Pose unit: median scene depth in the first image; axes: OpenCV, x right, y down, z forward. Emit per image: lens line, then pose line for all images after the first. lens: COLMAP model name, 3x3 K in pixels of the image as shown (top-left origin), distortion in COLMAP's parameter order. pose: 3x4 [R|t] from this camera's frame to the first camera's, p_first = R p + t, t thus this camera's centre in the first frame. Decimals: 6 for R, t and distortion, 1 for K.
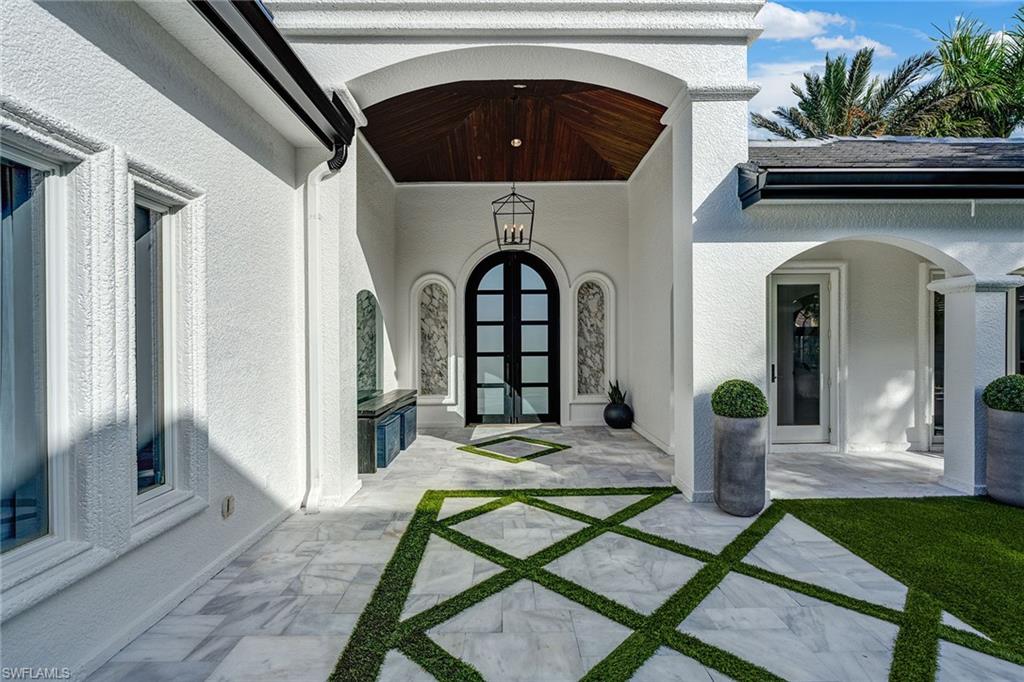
lens RADIAL K [[464.3, 0, 512.0], [0, 464.3, 341.0], [0, 0, 1]] dist [-0.000703, -0.000064]
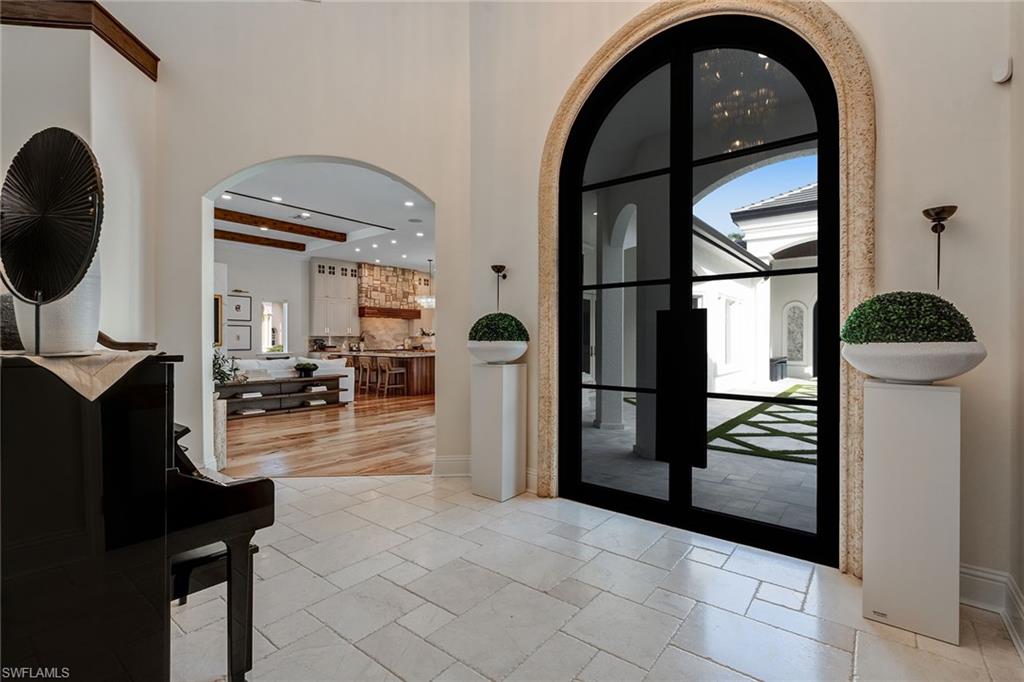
lens RADIAL K [[464.3, 0, 512.0], [0, 464.3, 341.0], [0, 0, 1]] dist [-0.000703, -0.000064]
pose [[0.777669, 0.010214, -0.628591, 0.144451], [-0.006816, 0.999946, 0.007817, 0.020768], [0.628637, -0.001794, 0.777697, -1.356386]]
